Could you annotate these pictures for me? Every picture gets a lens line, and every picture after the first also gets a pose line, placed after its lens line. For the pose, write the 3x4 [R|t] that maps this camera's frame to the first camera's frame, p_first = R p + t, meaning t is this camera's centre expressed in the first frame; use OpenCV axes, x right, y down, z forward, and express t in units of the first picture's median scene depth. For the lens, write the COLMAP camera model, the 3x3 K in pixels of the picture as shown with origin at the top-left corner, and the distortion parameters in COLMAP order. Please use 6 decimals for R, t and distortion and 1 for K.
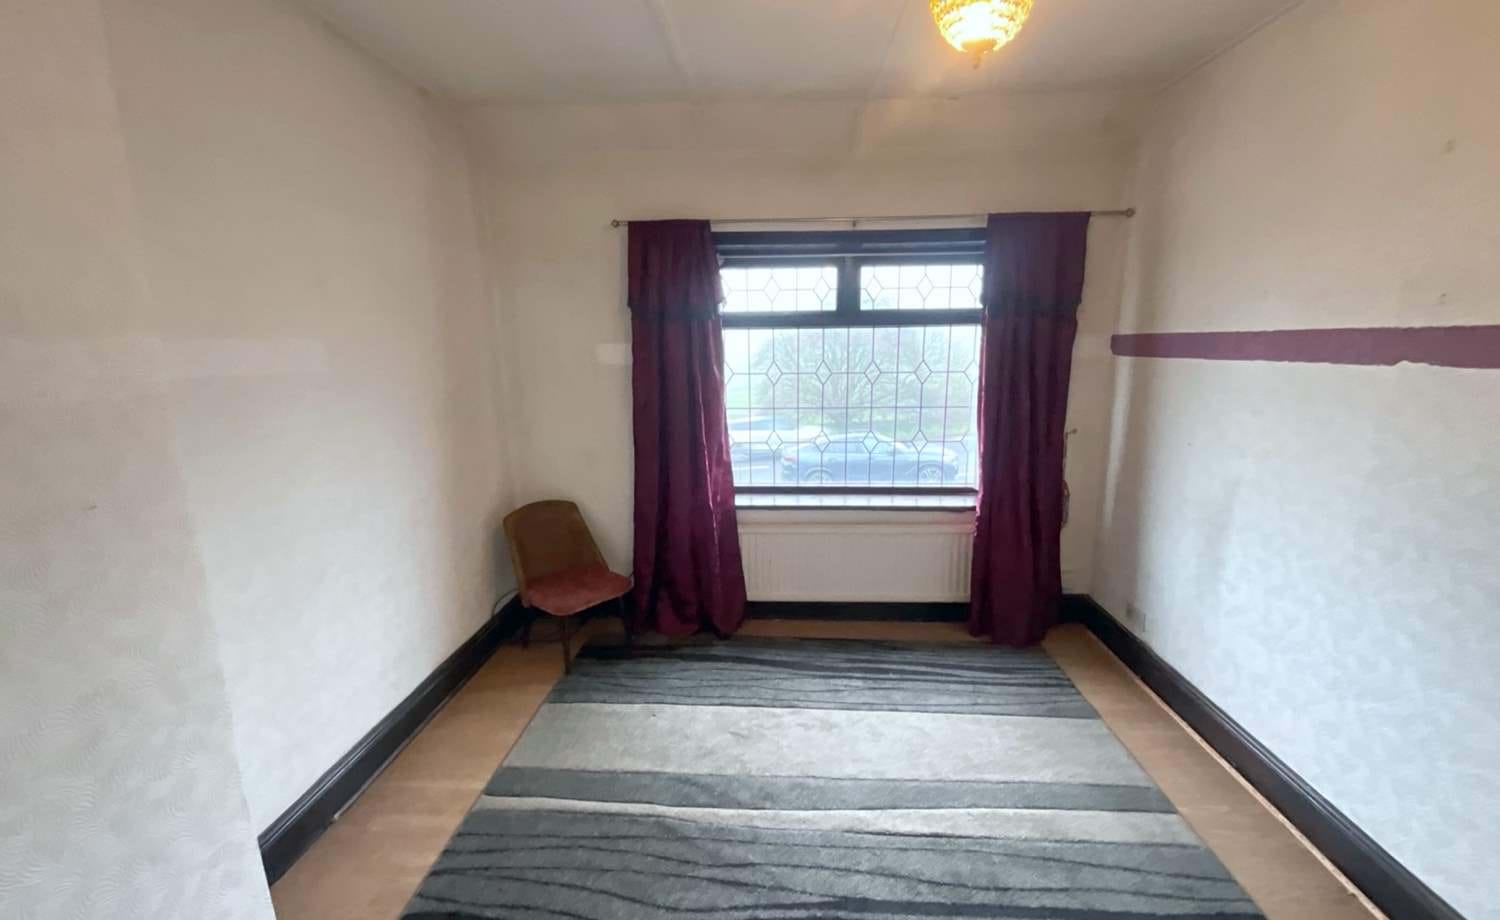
lens RADIAL K [[611.4, 0, 750.0], [0, 611.4, 460.0], [0, 0, 1]] dist [-0.000619, 0.001040]
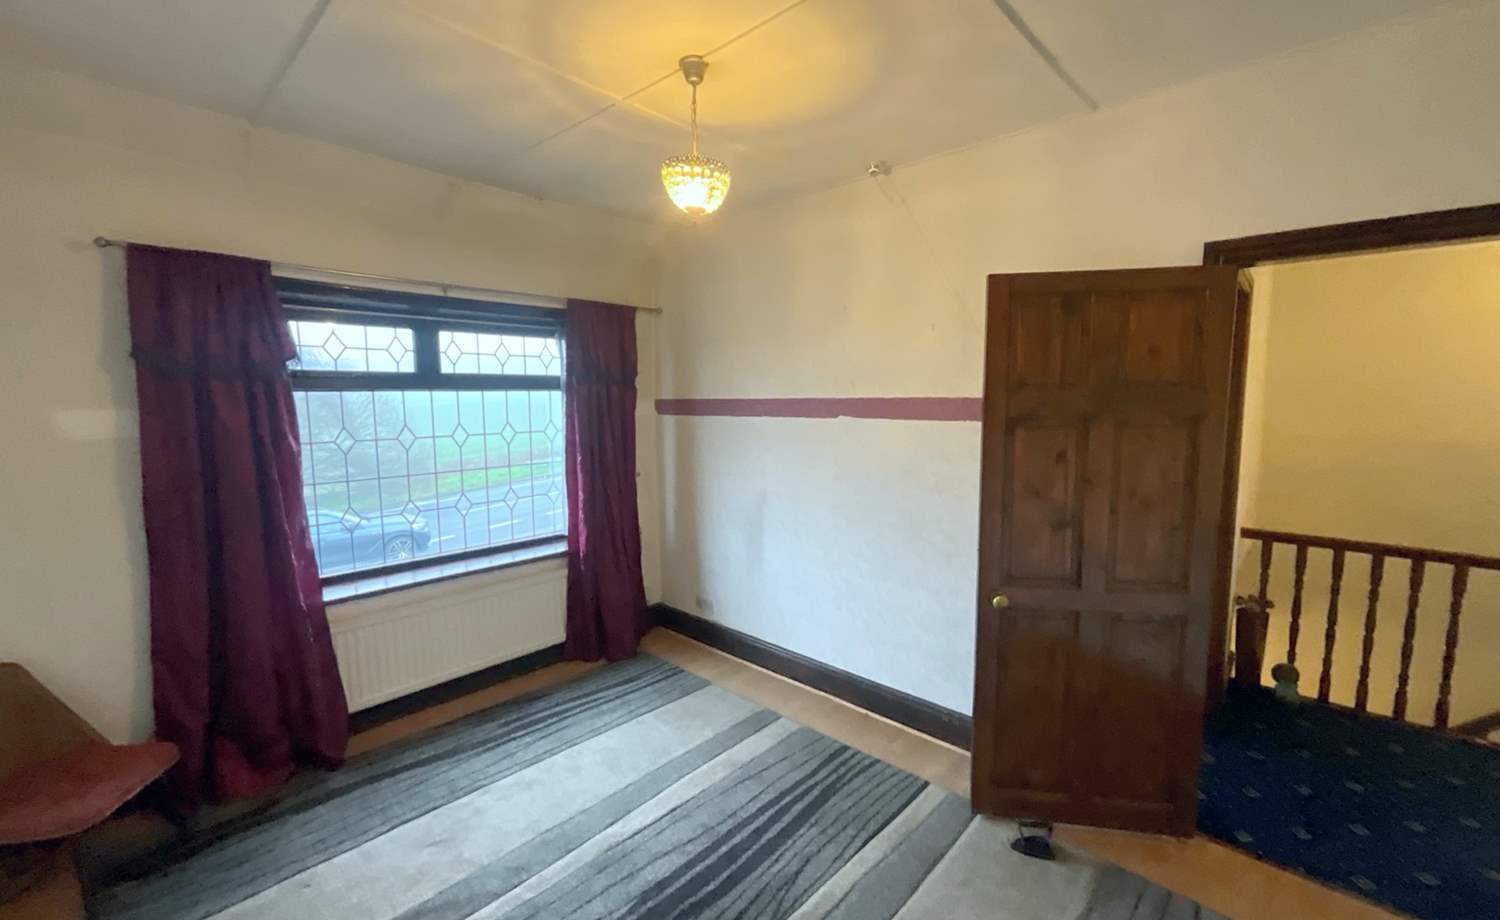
lens RADIAL K [[611.4, 0, 750.0], [0, 611.4, 460.0], [0, 0, 1]] dist [-0.000619, 0.001040]
pose [[0.641267, -0.073025, 0.763835, -0.308050], [0.146010, 0.988886, -0.028040, -0.008662], [-0.753298, 0.129509, 0.644802, 0.011124]]
